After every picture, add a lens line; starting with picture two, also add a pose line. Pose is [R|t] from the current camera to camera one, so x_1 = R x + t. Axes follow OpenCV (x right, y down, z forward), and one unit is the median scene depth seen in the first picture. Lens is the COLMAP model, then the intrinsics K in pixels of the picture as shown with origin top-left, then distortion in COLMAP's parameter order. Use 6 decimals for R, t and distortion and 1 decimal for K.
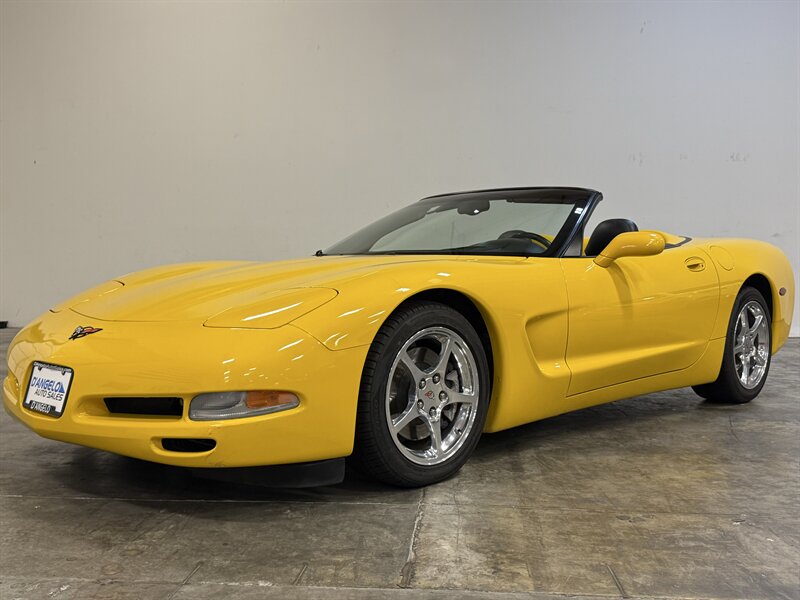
lens RADIAL K [[826.9, 0, 398.8], [0, 826.9, 308.3], [0, 0, 1]] dist [0.171282, -0.416842]
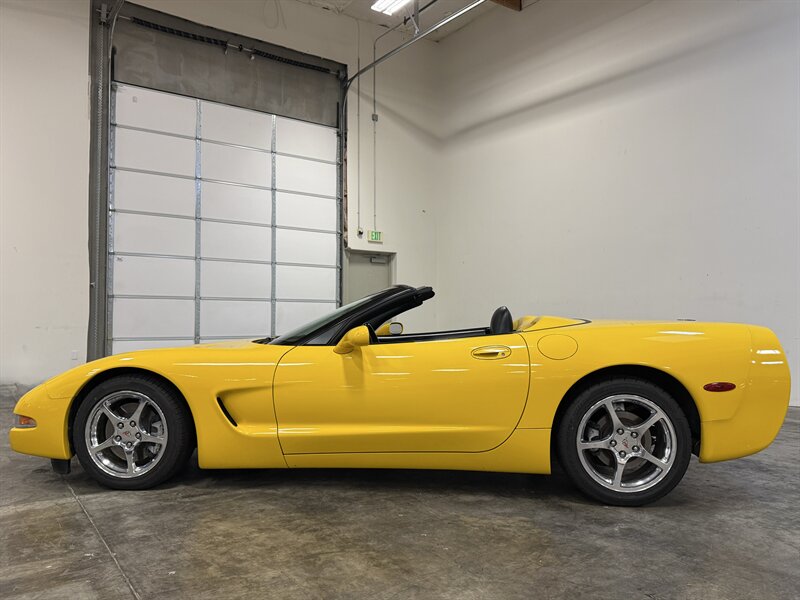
lens RADIAL K [[618.2, 0, 398.7], [0, 618.2, 296.0], [0, 0, 1]] dist [0.070941, -0.110258]
pose [[0.636146, -0.030716, -0.770957, 1.382031], [-0.039026, 0.996647, -0.071909, -0.098915], [0.770581, 0.075832, 0.632815, 0.654914]]
